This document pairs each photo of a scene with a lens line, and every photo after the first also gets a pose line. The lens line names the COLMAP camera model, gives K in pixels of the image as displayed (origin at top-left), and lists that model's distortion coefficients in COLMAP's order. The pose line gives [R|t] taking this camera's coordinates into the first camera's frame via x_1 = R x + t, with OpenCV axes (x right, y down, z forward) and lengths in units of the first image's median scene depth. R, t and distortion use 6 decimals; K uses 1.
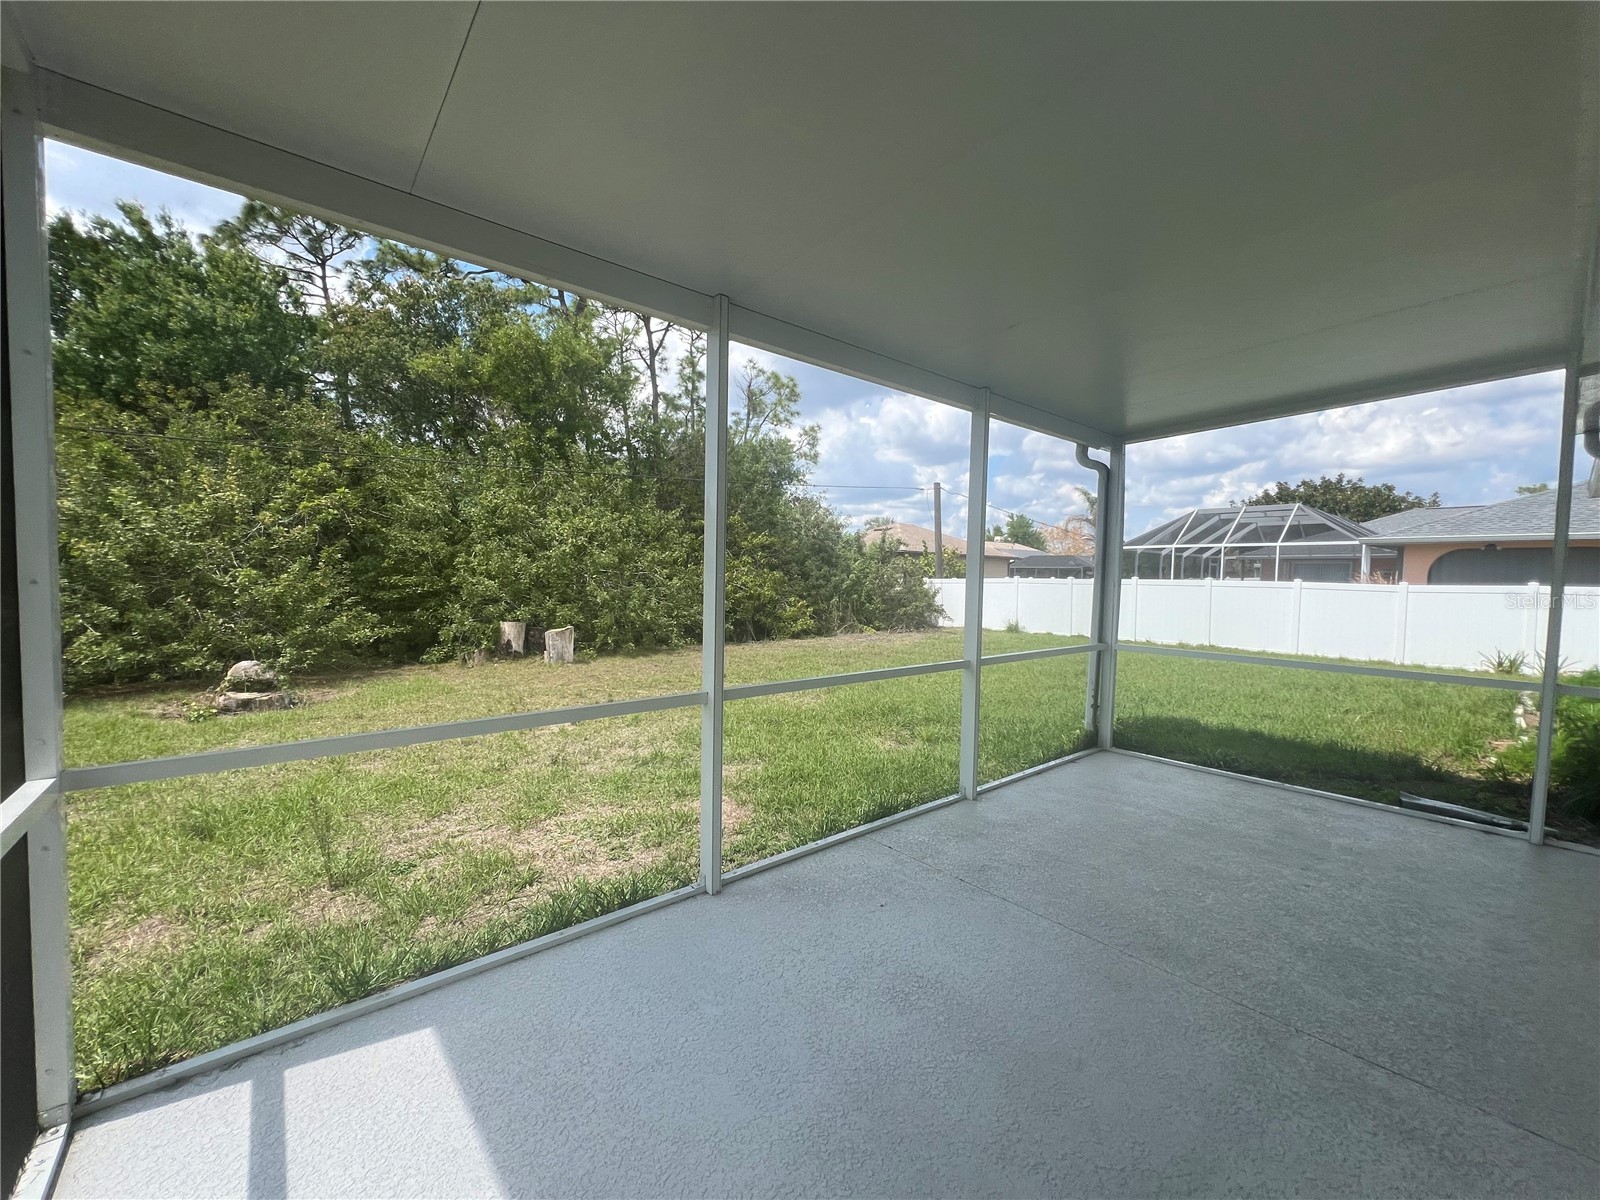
lens RADIAL K [[642.2, 0, 802.0], [0, 642.2, 600.5], [0, 0, 1]] dist [-0.002519, 0.000384]
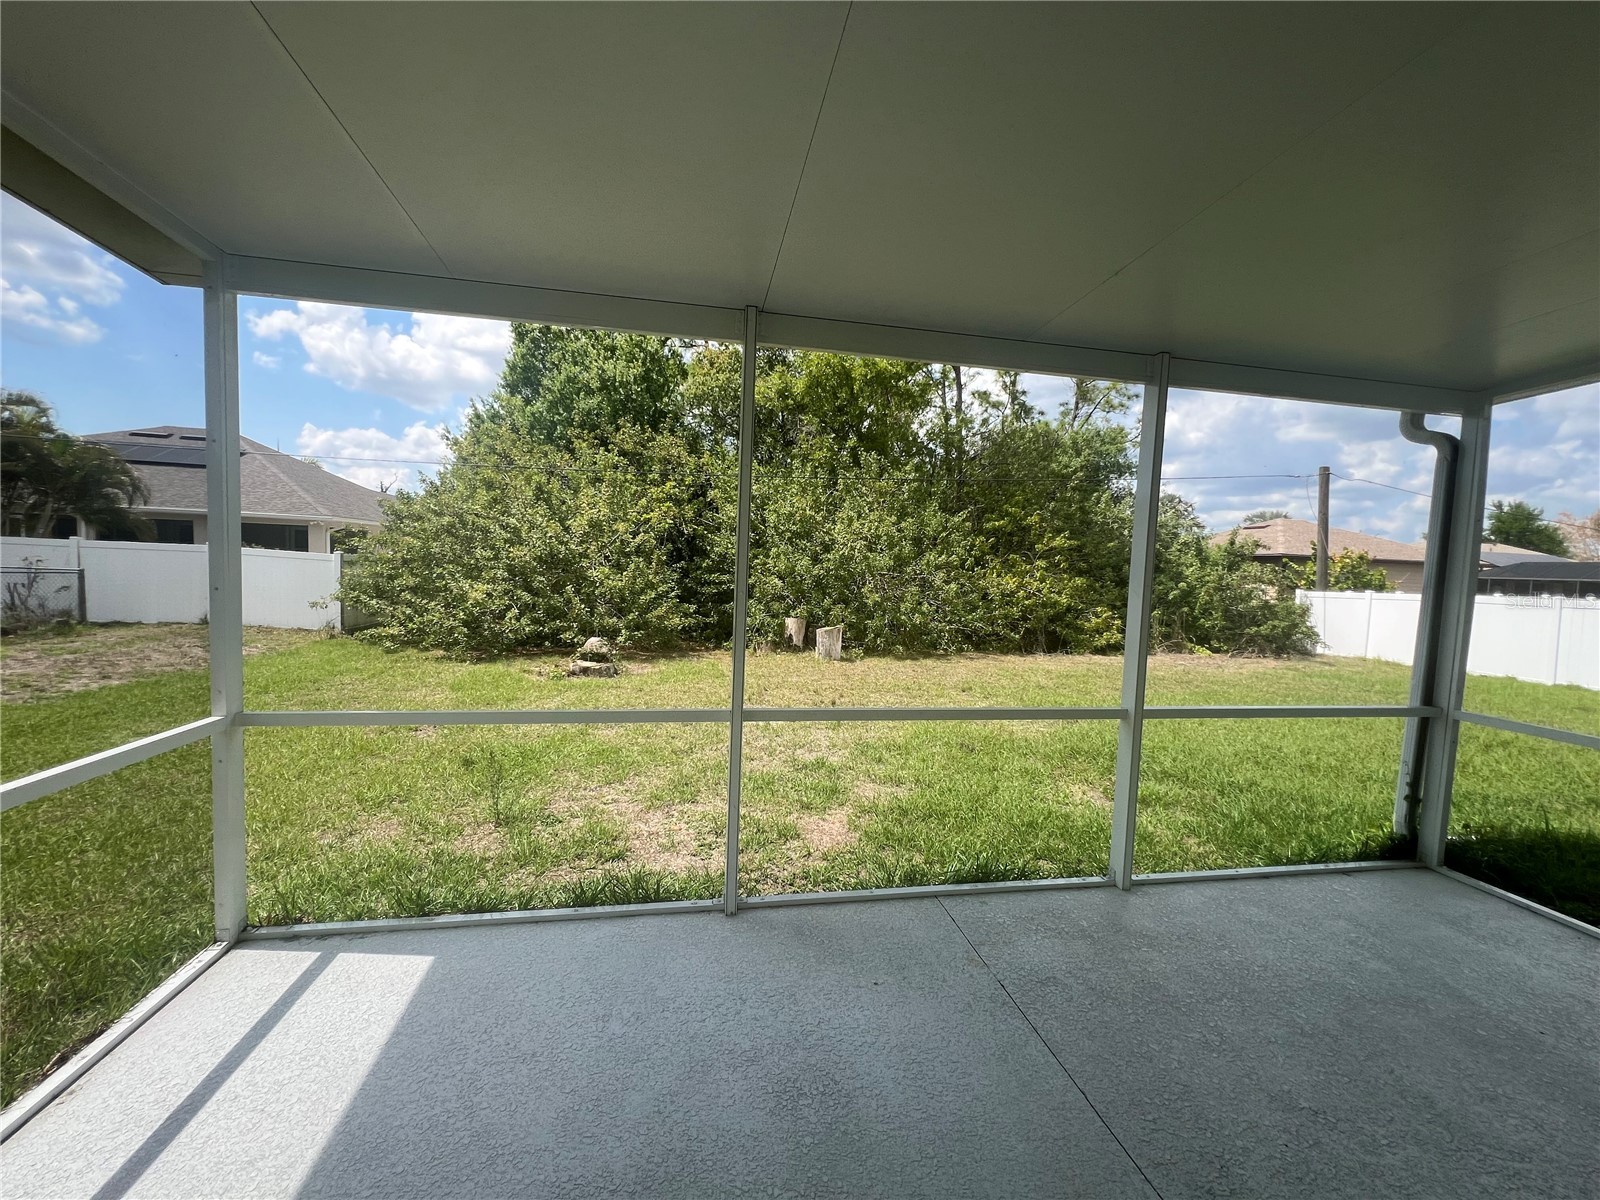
lens RADIAL K [[642.2, 0, 804.0], [0, 642.2, 601.0], [0, 0, 1]] dist [-0.002519, 0.000384]
pose [[0.867362, 0.044174, -0.495713, 0.124797], [-0.043446, 0.998971, 0.013003, -0.012873], [0.495777, 0.010259, 0.868389, 0.055114]]
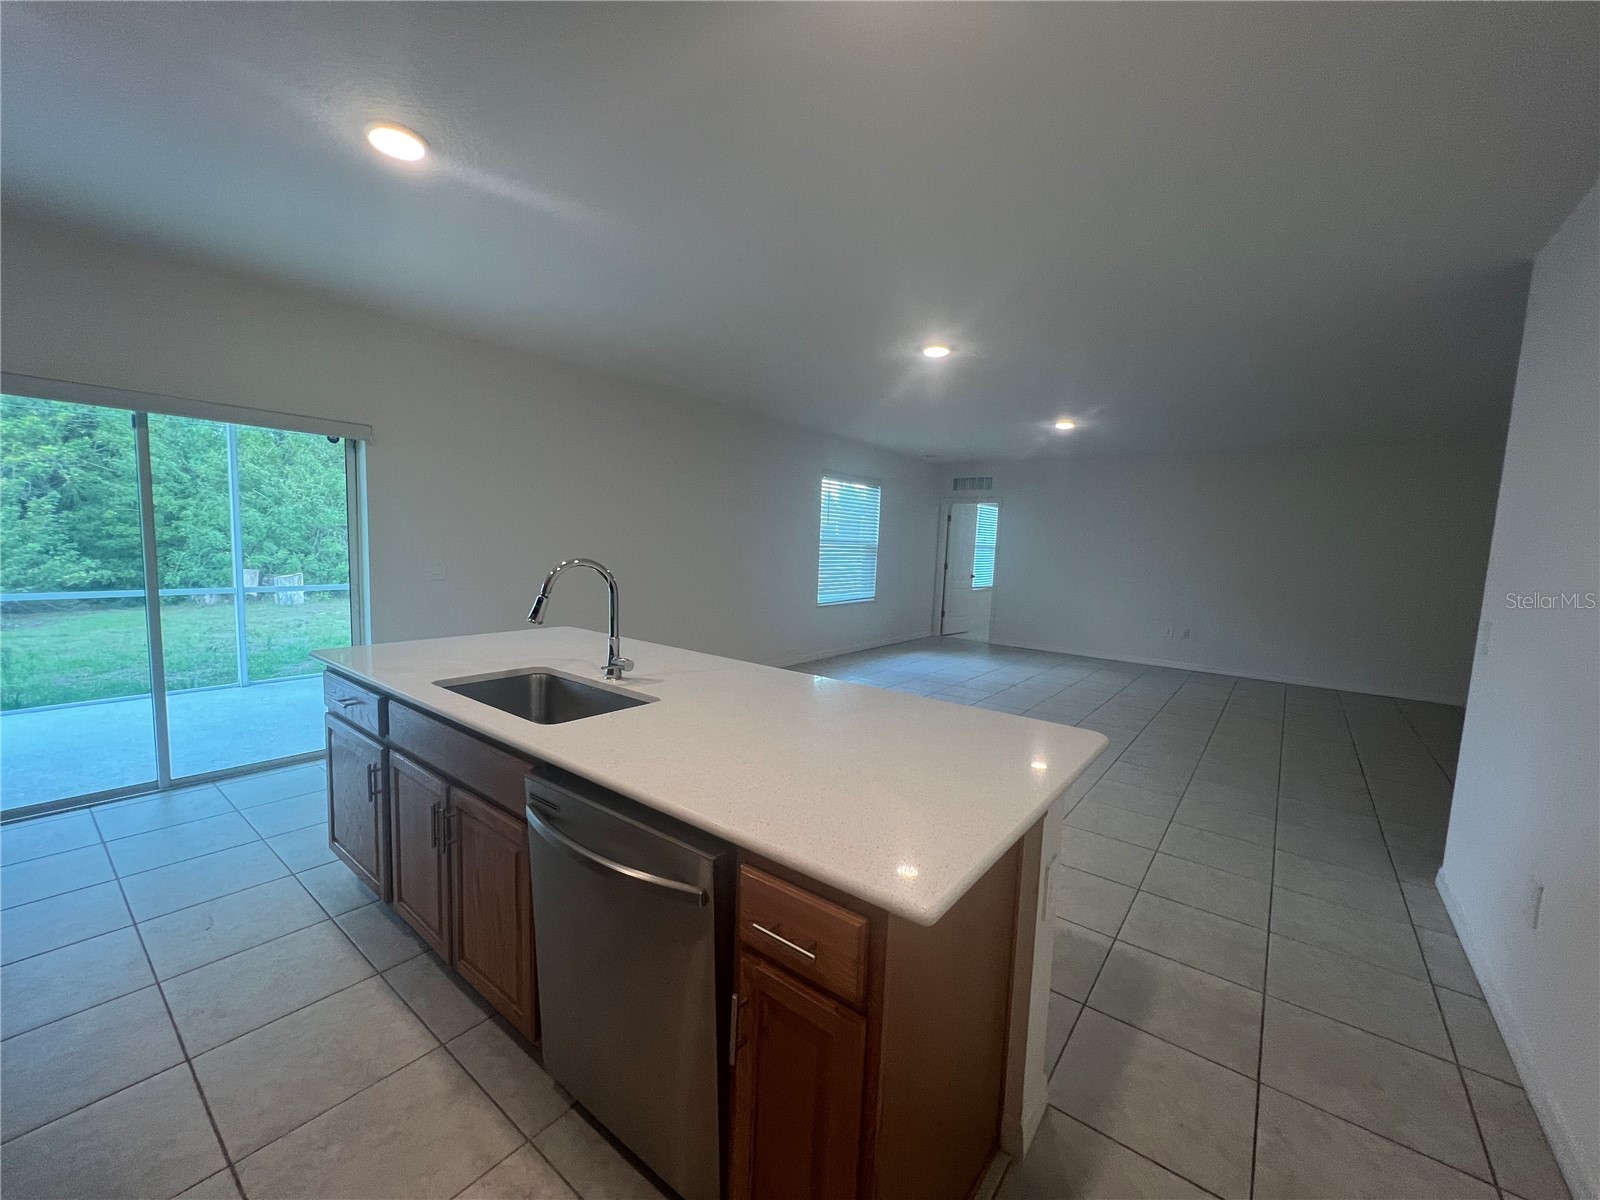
lens RADIAL K [[642.2, 0, 800.0], [0, 642.2, 607.8], [0, 0, 1]] dist [-0.002519, 0.000384]
pose [[0.978691, -0.000932, 0.205338, 0.315248], [-0.012588, 0.997837, 0.064527, 0.018093], [-0.204954, -0.065737, 0.976562, -0.355061]]
